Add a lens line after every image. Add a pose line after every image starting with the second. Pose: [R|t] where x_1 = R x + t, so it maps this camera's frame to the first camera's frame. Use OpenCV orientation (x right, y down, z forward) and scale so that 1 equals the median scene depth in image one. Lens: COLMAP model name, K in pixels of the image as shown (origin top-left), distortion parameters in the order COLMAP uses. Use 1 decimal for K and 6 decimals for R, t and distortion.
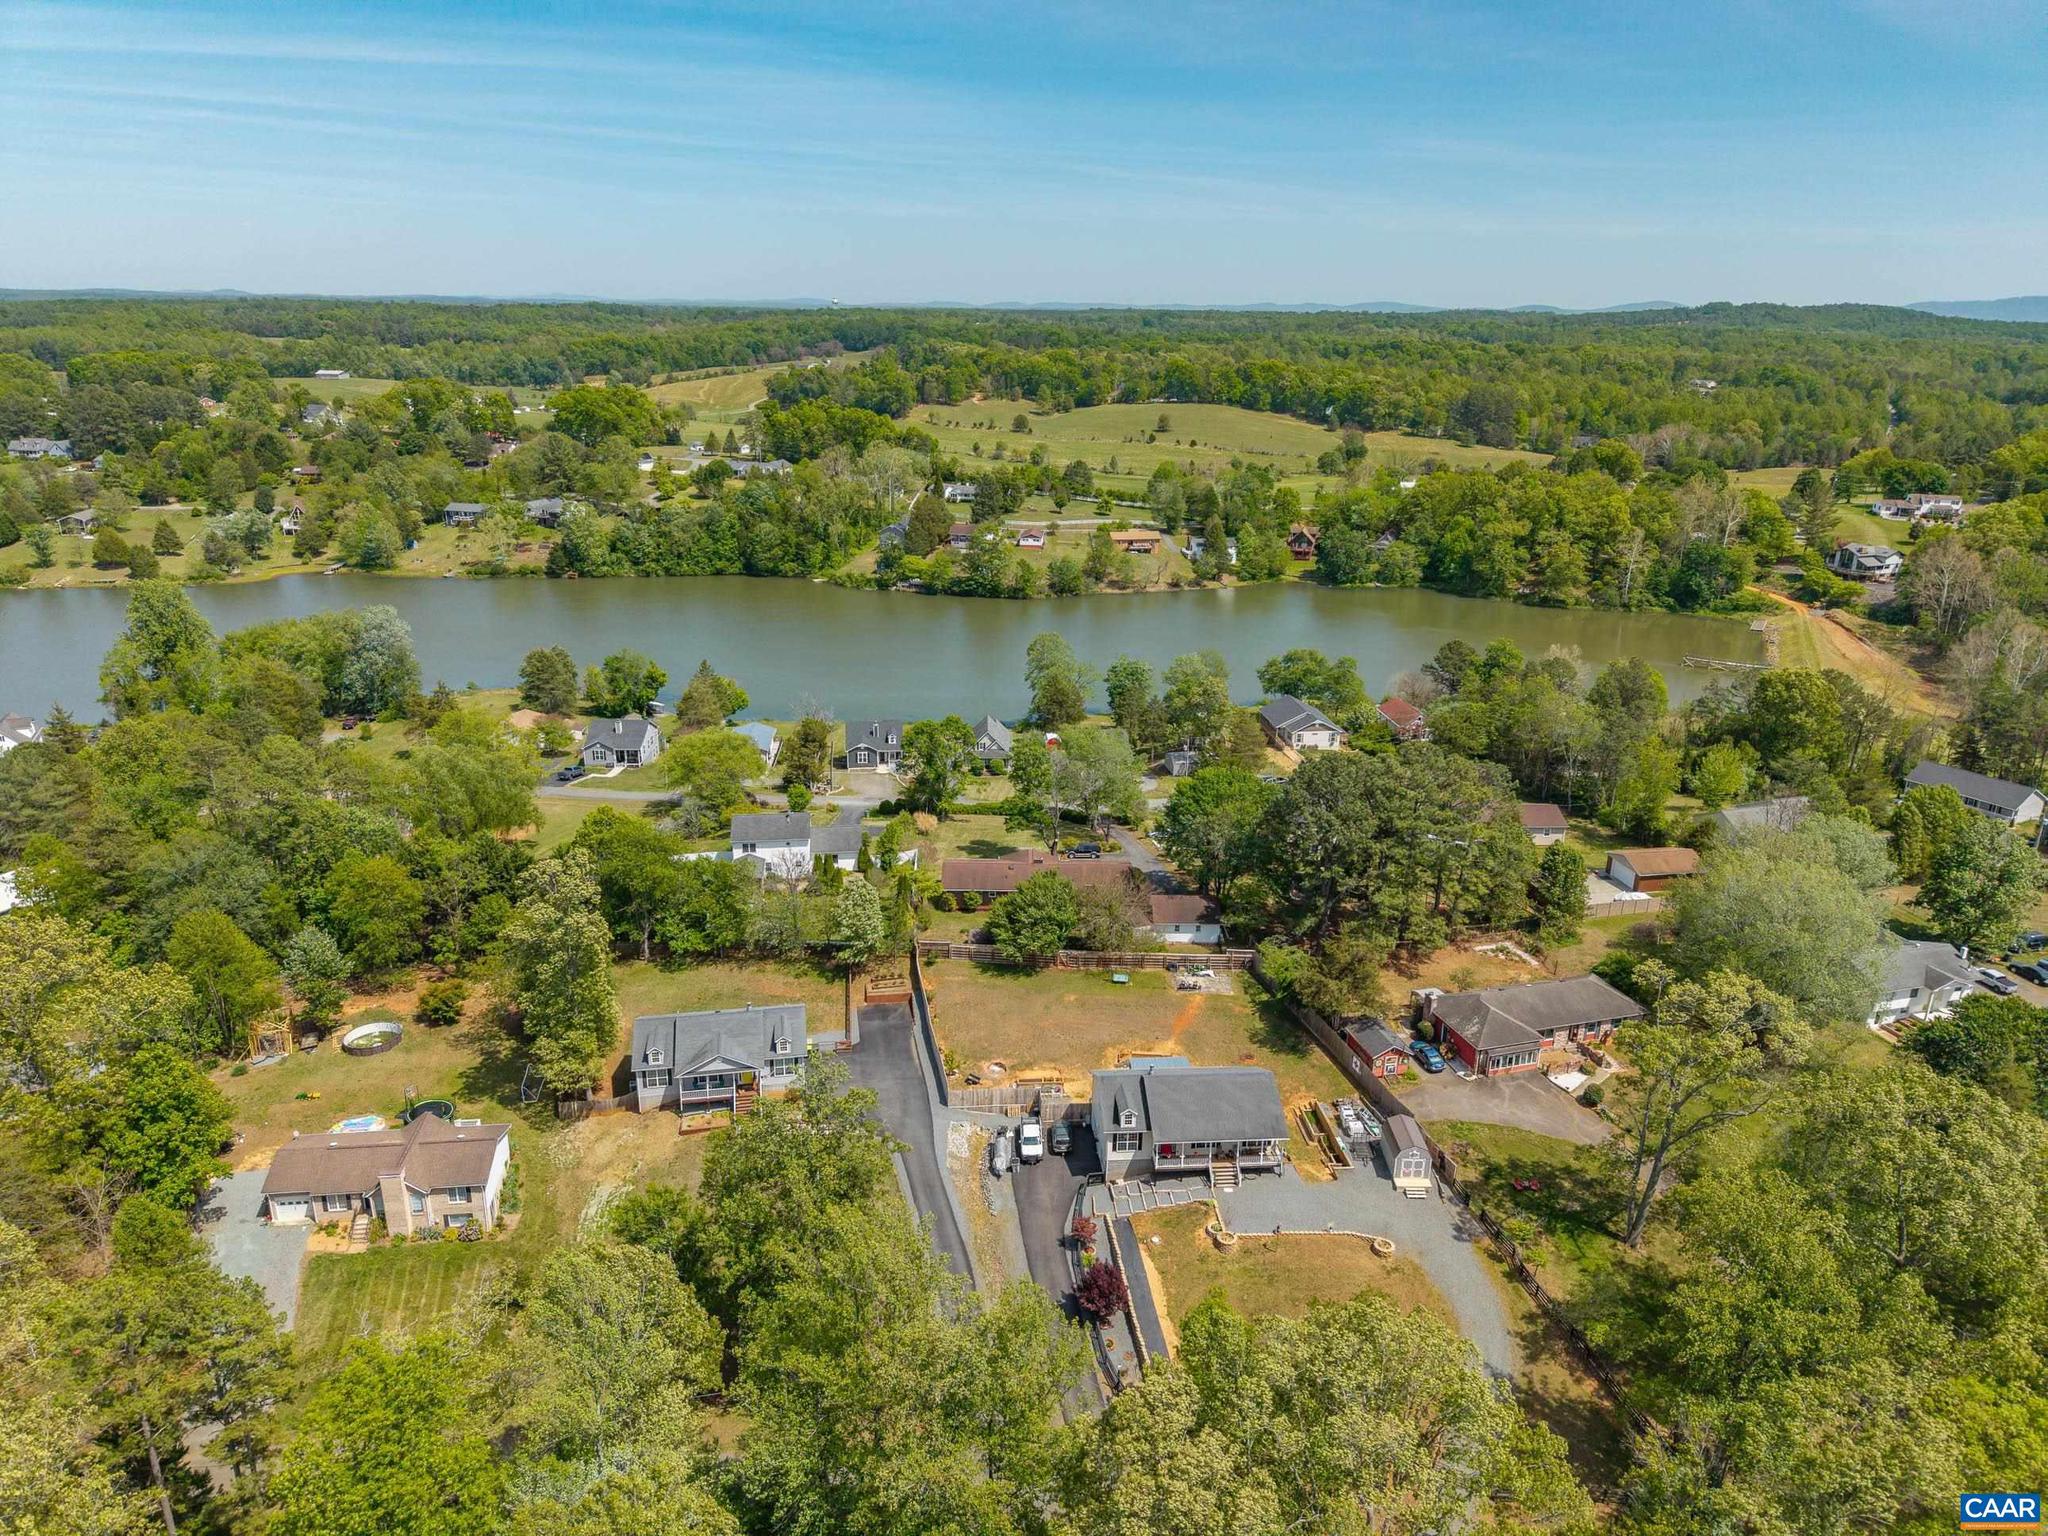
lens RADIAL K [[1369.3, 0, 1018.8], [0, 1369.3, 773.1], [0, 0, 1]] dist [0.016883, -0.014595]
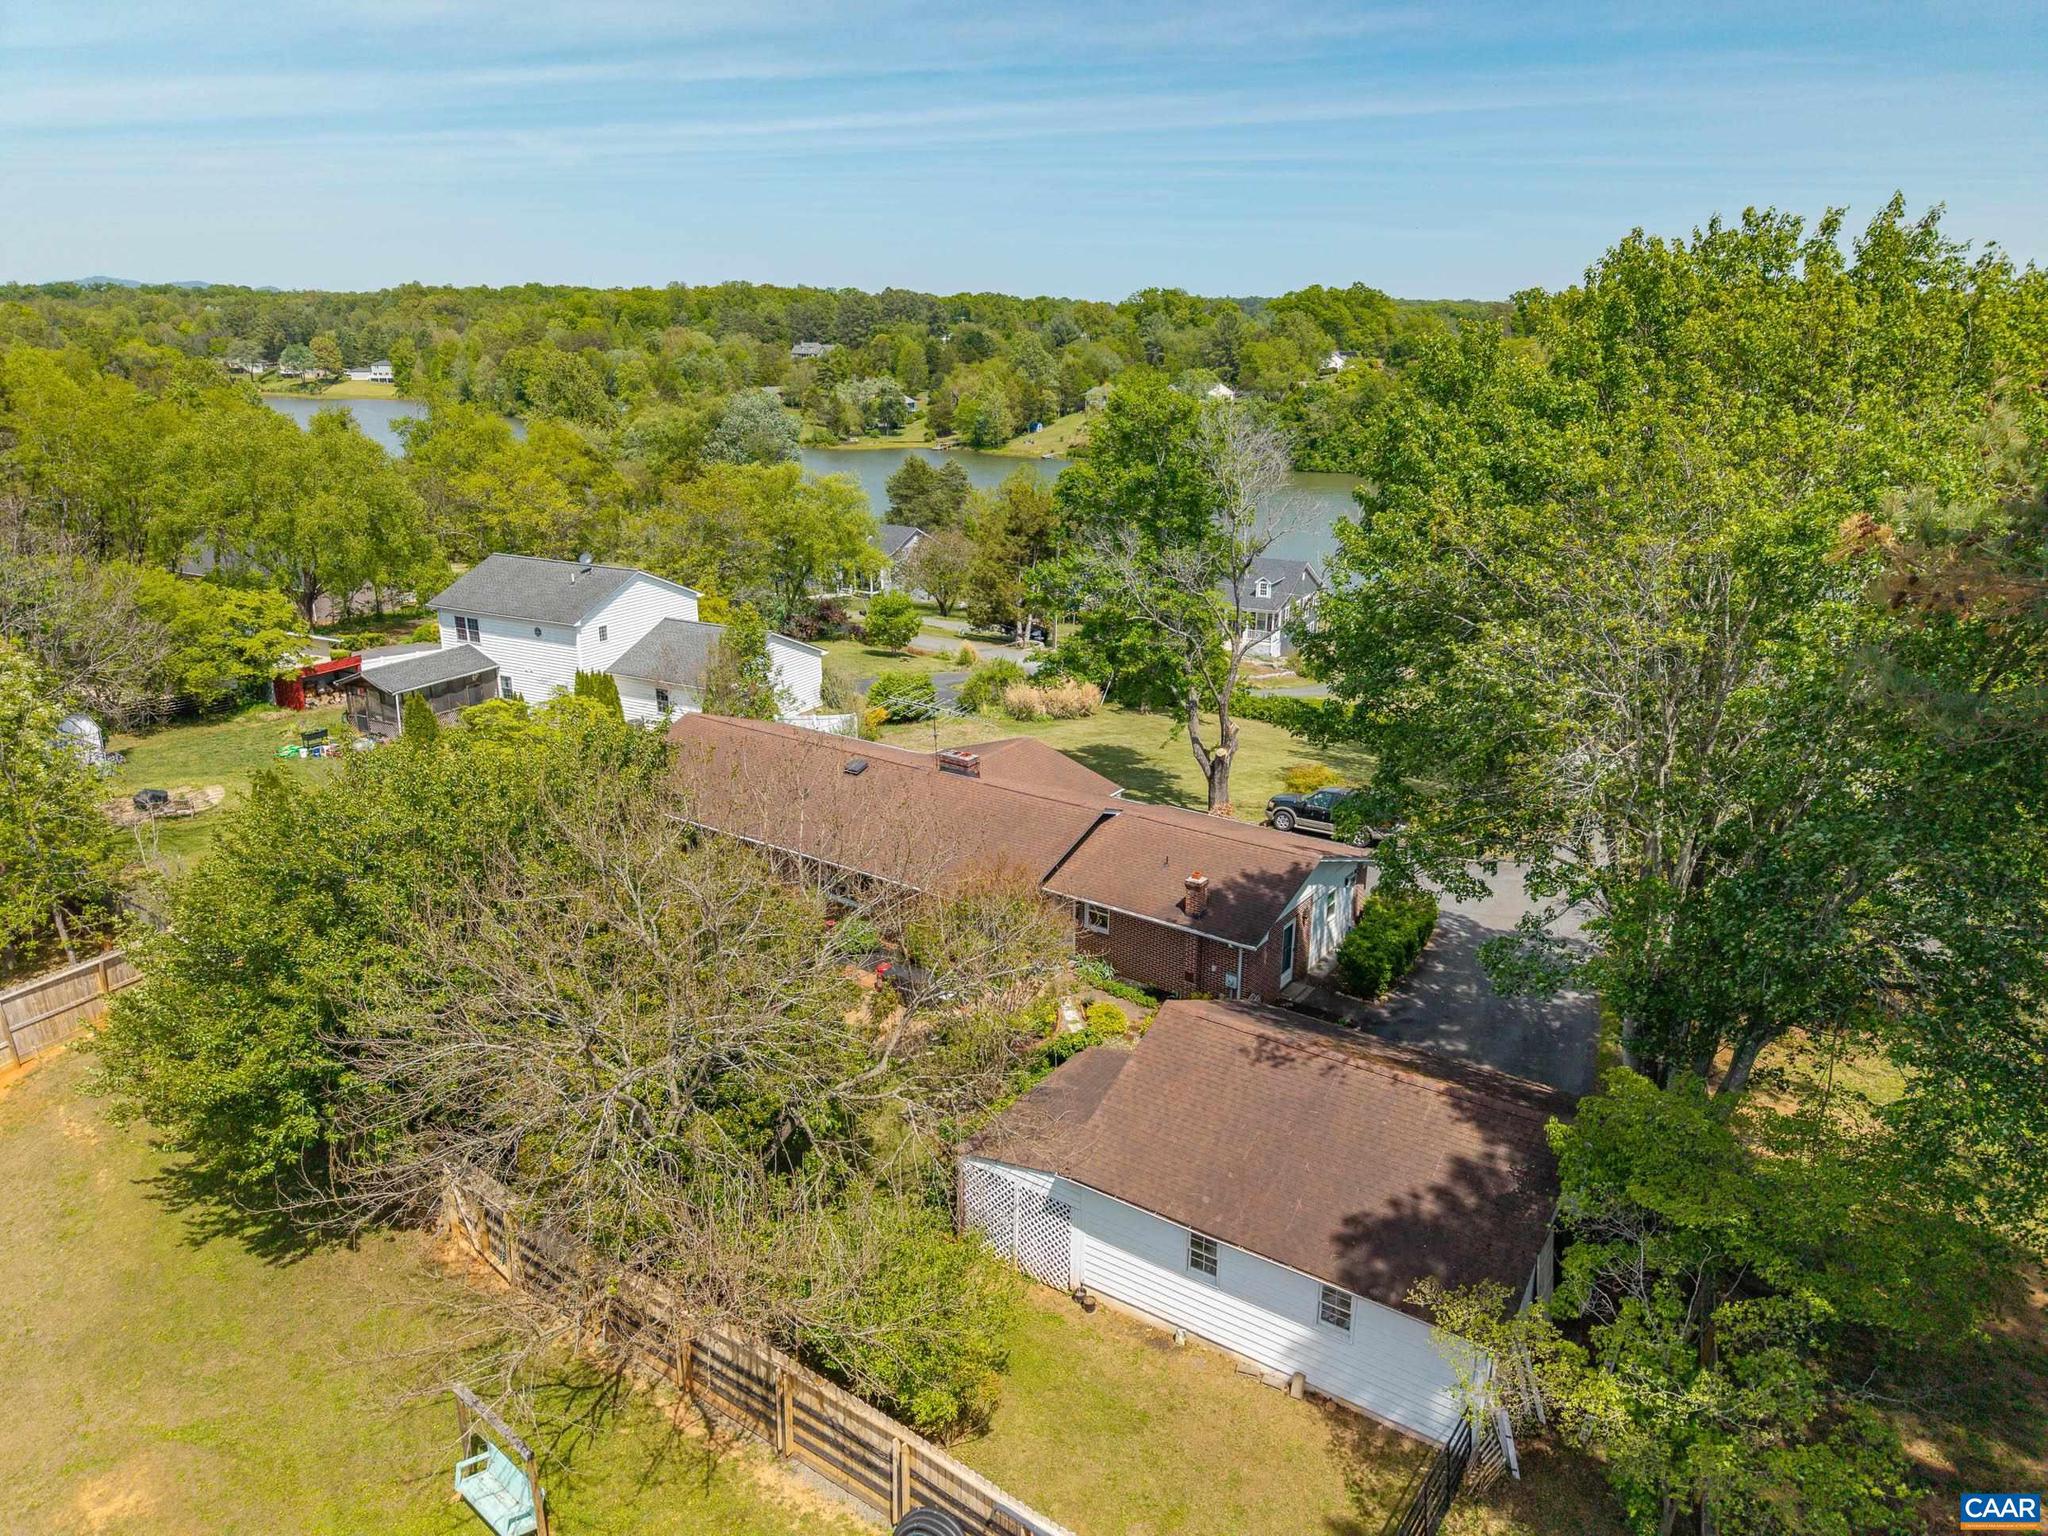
lens RADIAL K [[1371.6, 0, 1021.5], [0, 1371.6, 767.7], [0, 0, 1]] dist [0.014862, -0.008642]
pose [[0.820755, 0.167038, -0.546314, 0.064849], [-0.180373, 0.983152, 0.029620, 0.022513], [0.542057, 0.074230, 0.837057, 0.322004]]
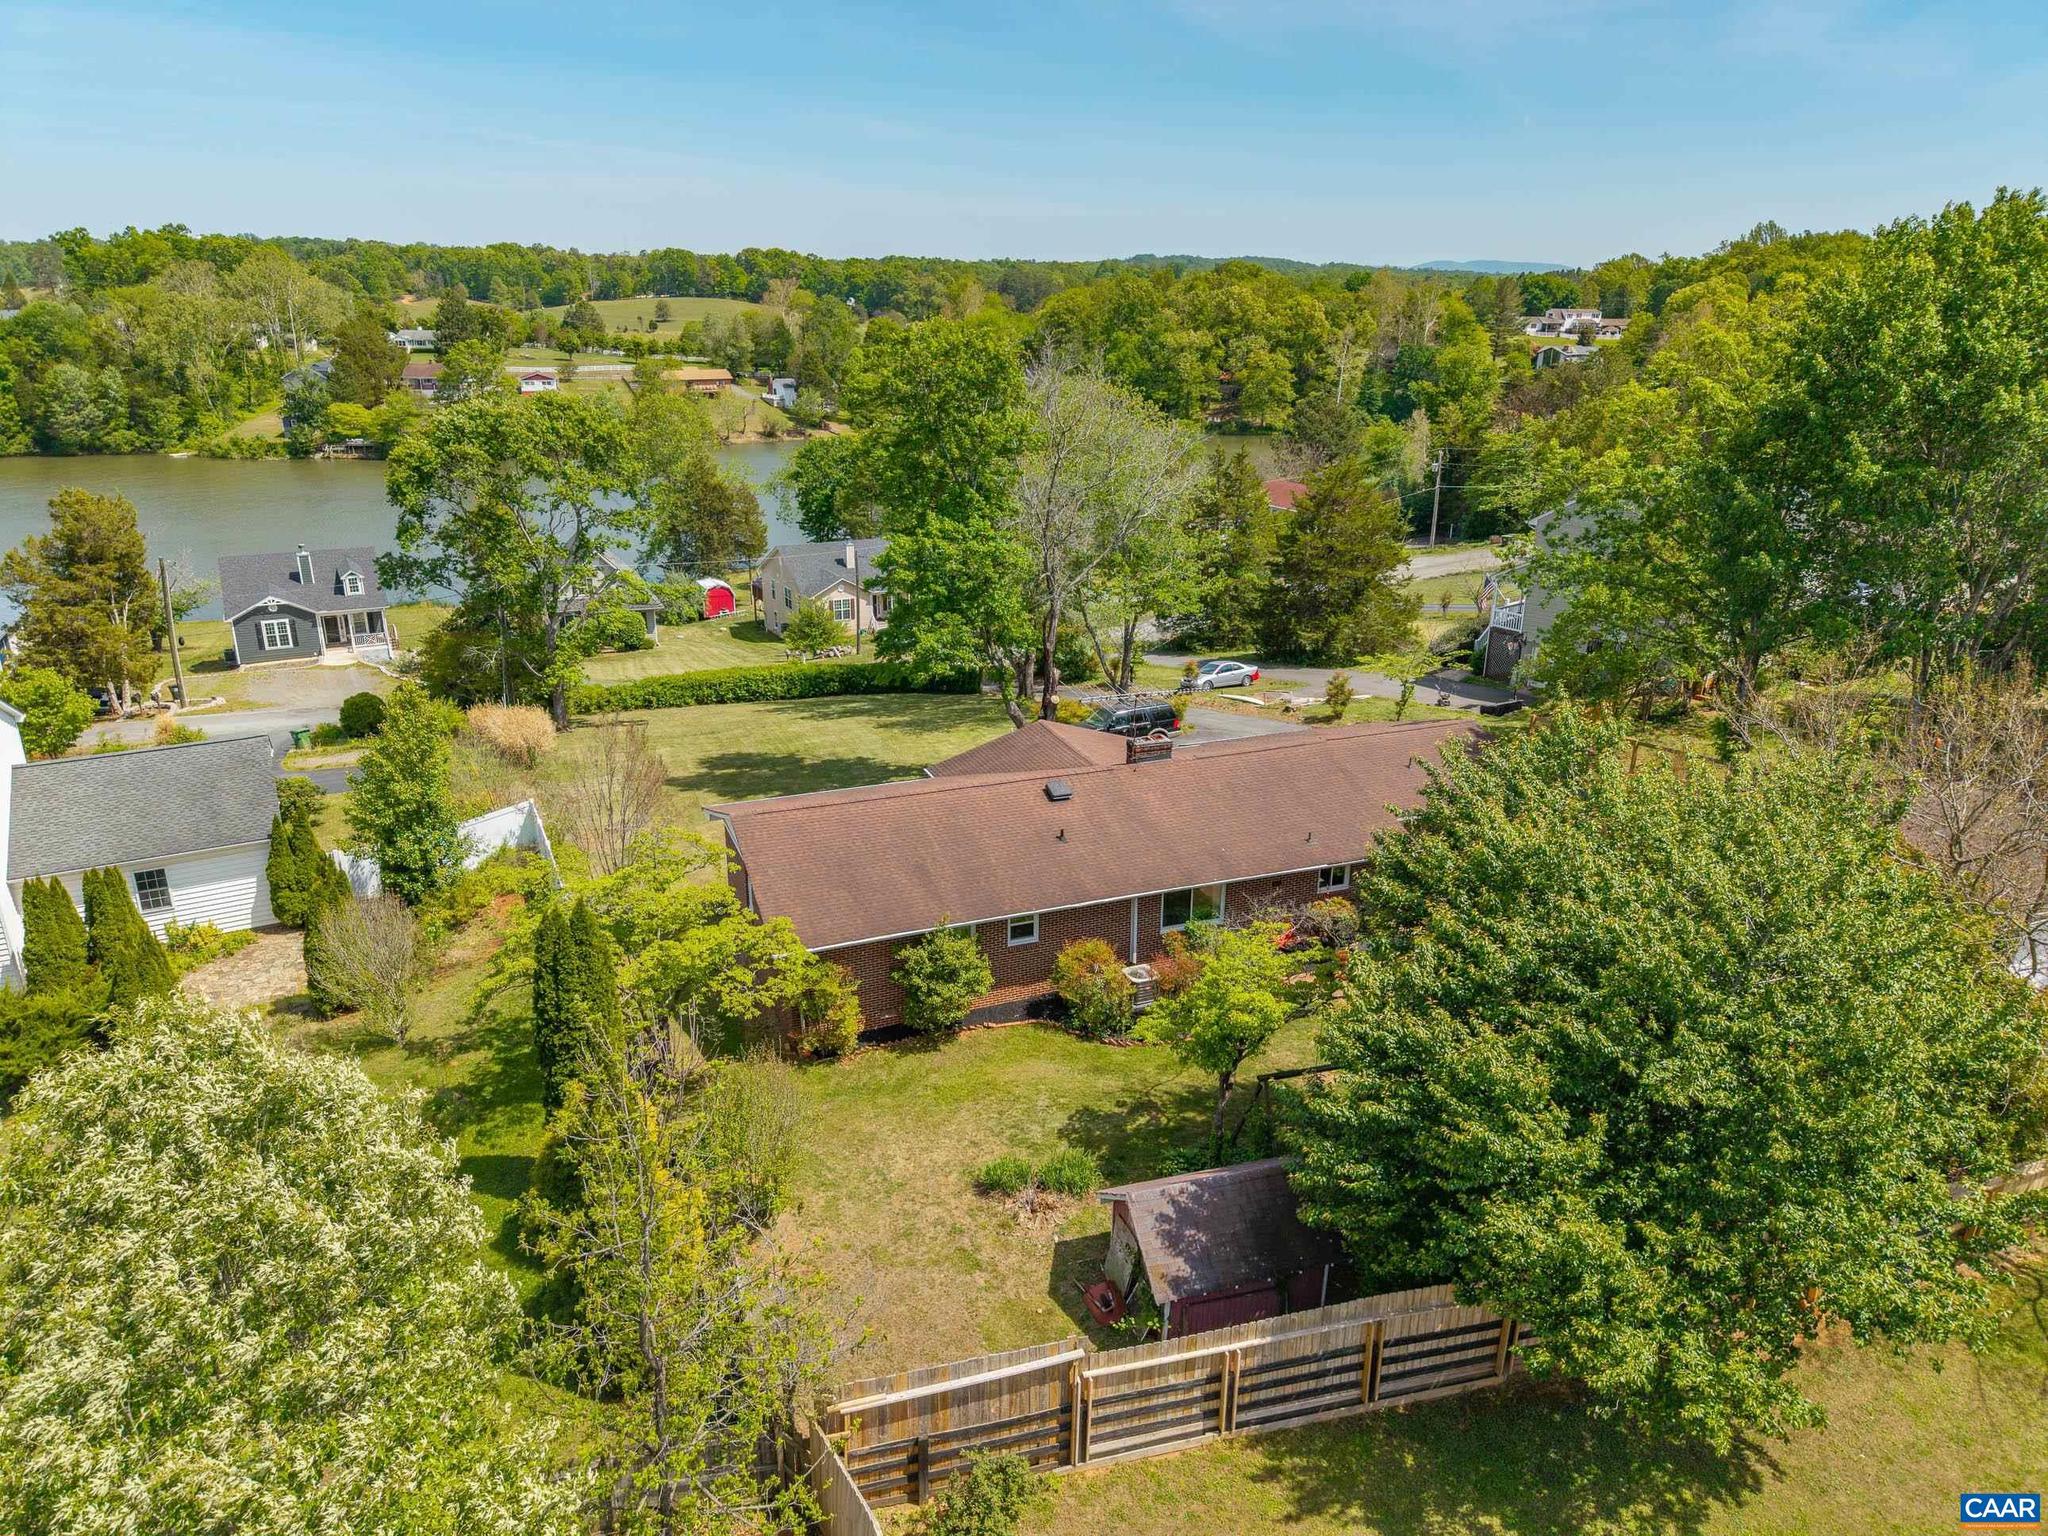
lens RADIAL K [[1369.3, 0, 1018.8], [0, 1369.3, 773.1], [0, 0, 1]] dist [0.016883, -0.014595]
pose [[0.928371, -0.132188, 0.347352, -0.034327], [0.126616, 0.991193, 0.038800, 0.022993], [-0.349422, 0.007960, 0.936932, 0.321768]]
